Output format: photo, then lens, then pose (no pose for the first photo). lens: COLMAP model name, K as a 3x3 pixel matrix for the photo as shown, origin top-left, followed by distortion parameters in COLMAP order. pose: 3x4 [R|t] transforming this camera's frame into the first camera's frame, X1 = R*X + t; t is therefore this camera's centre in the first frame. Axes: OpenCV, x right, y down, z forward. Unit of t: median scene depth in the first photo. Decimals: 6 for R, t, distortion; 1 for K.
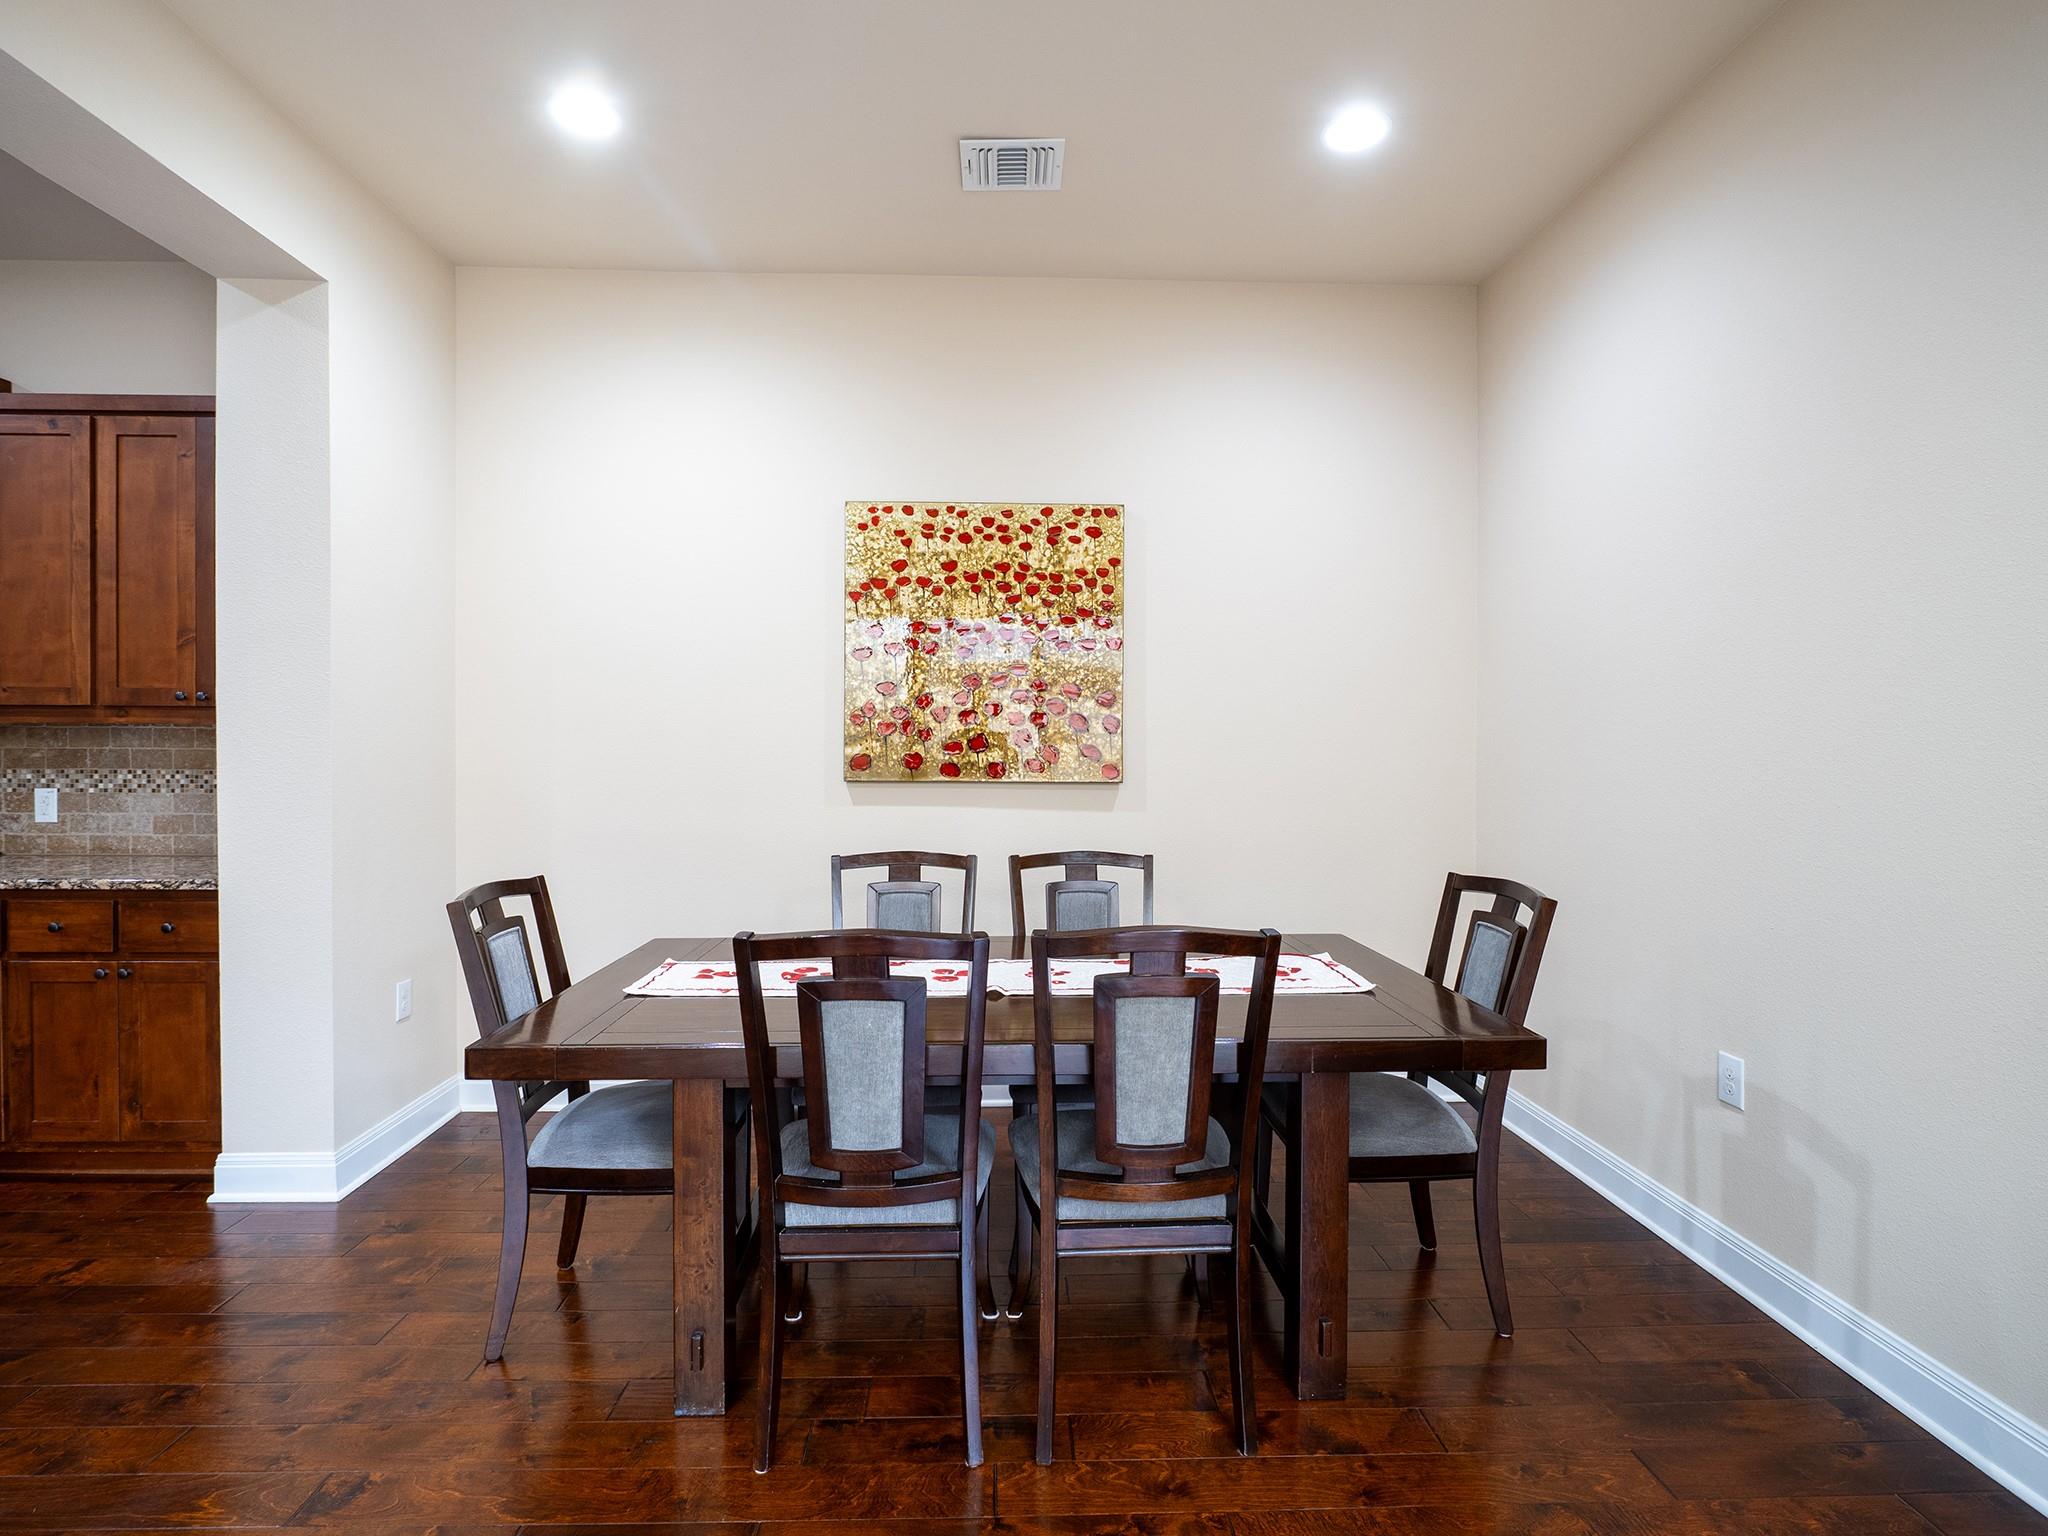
lens RADIAL K [[976.0, 0, 1014.3], [0, 976.0, 759.2], [0, 0, 1]] dist [-0.007999, -0.001708]
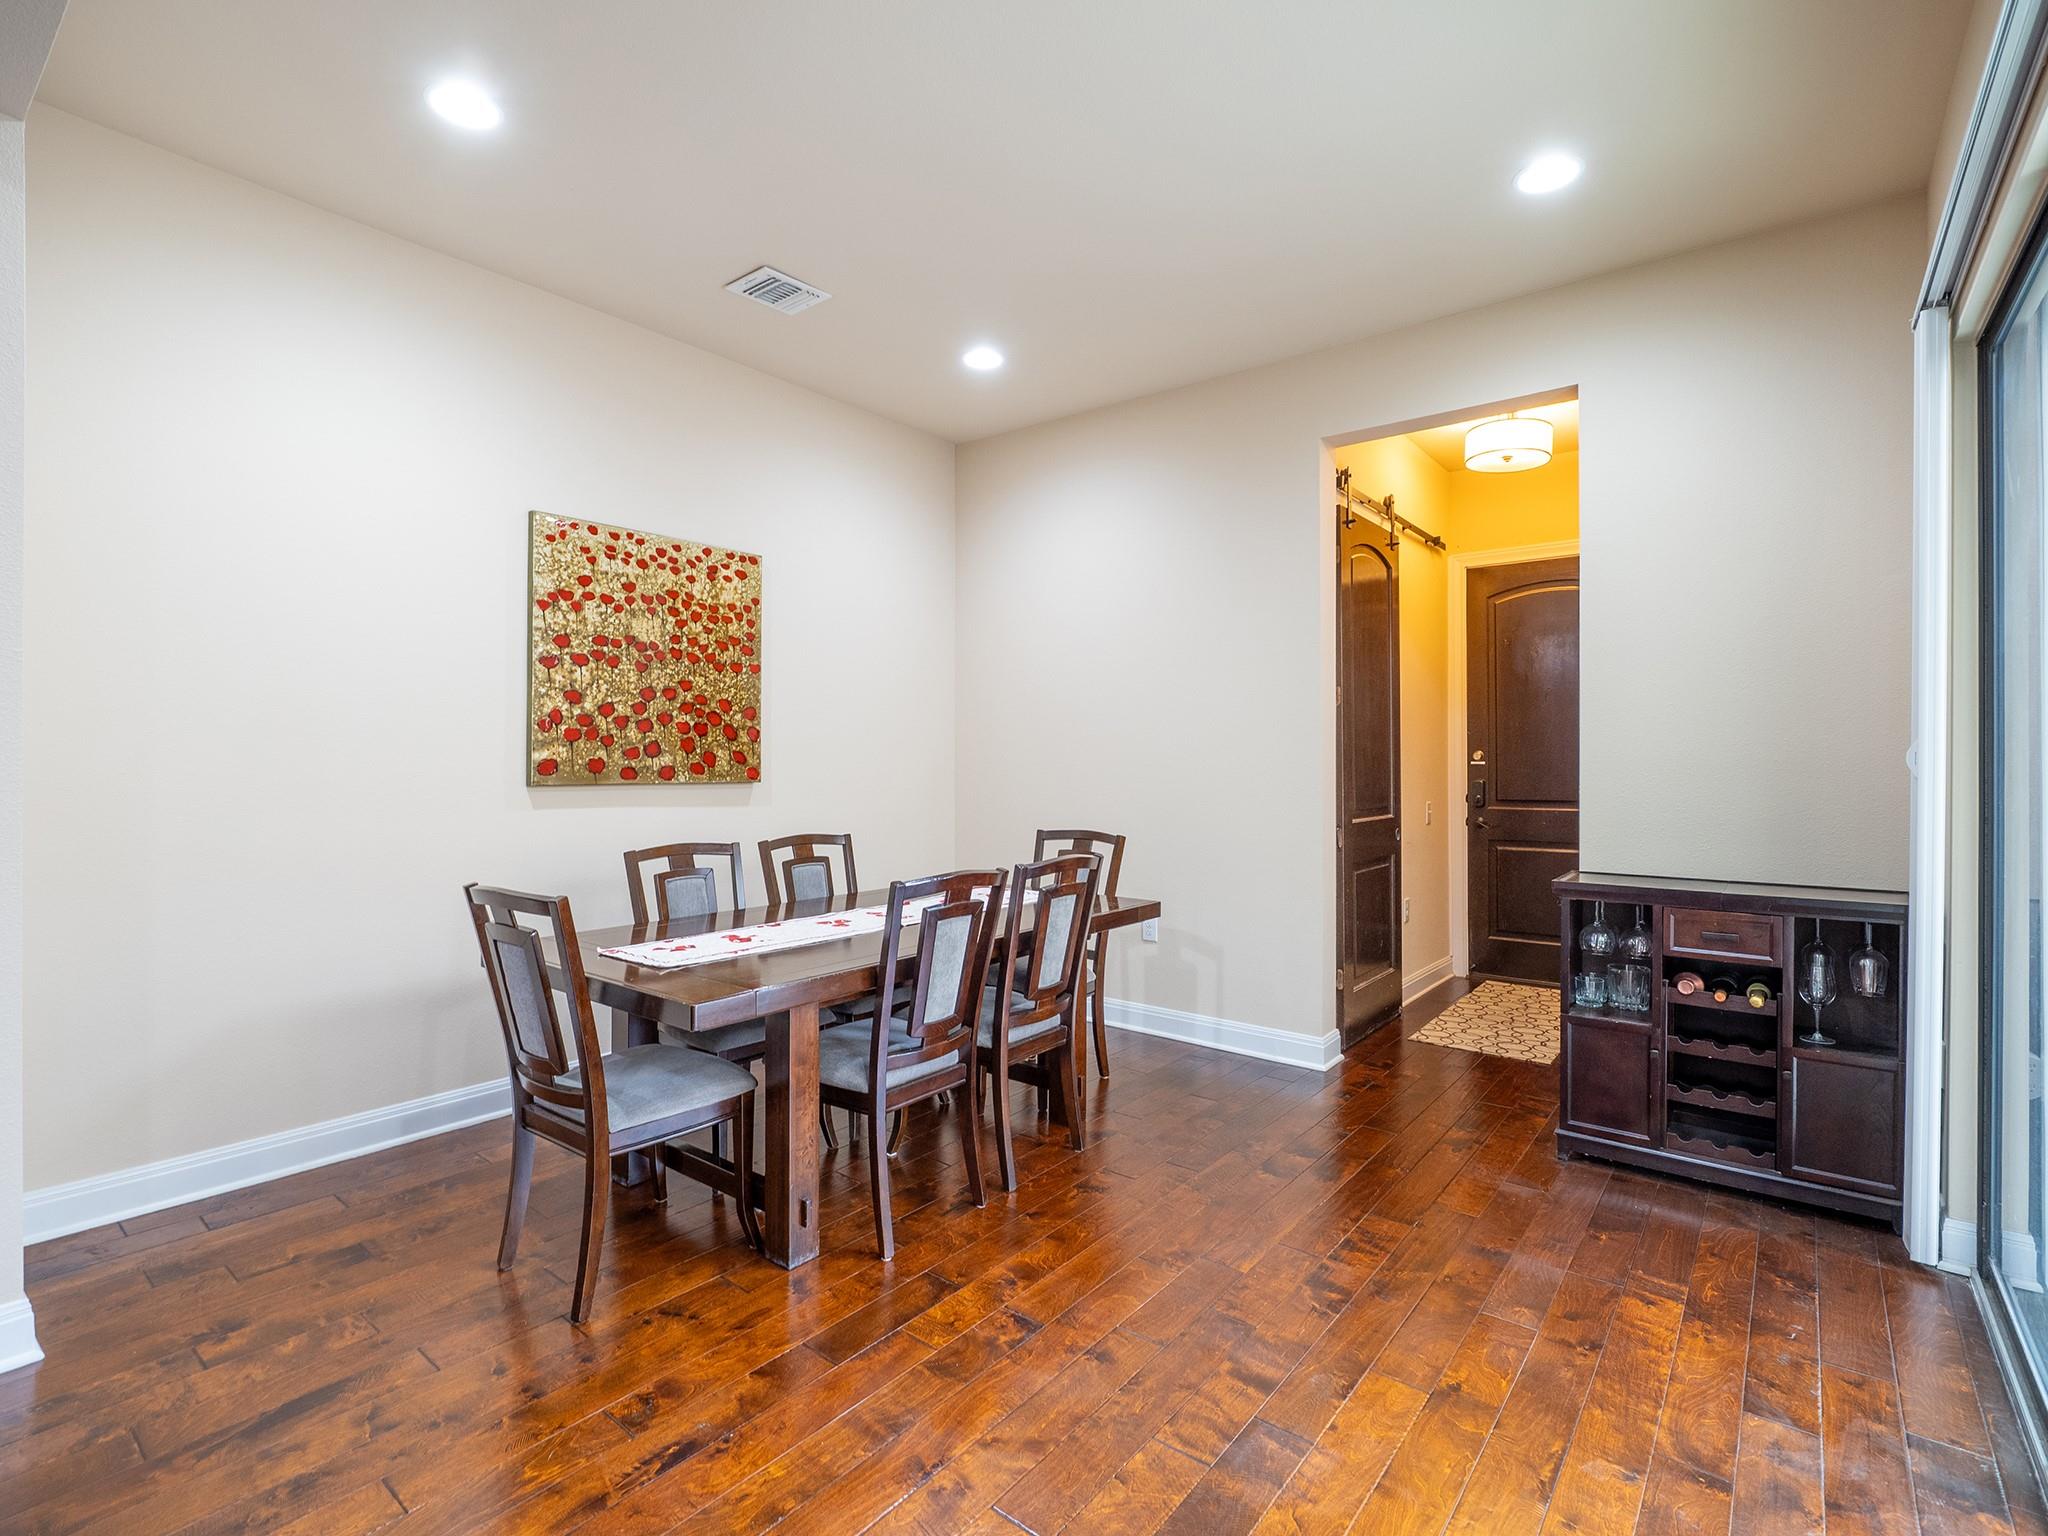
lens RADIAL K [[976.0, 0, 1014.9], [0, 976.0, 758.0], [0, 0, 1]] dist [-0.007999, -0.001708]
pose [[0.653173, -0.000426, 0.757208, -0.613229], [0.004487, 0.999984, -0.003308, -0.000714], [-0.757195, 0.005558, 0.653165, -0.042037]]
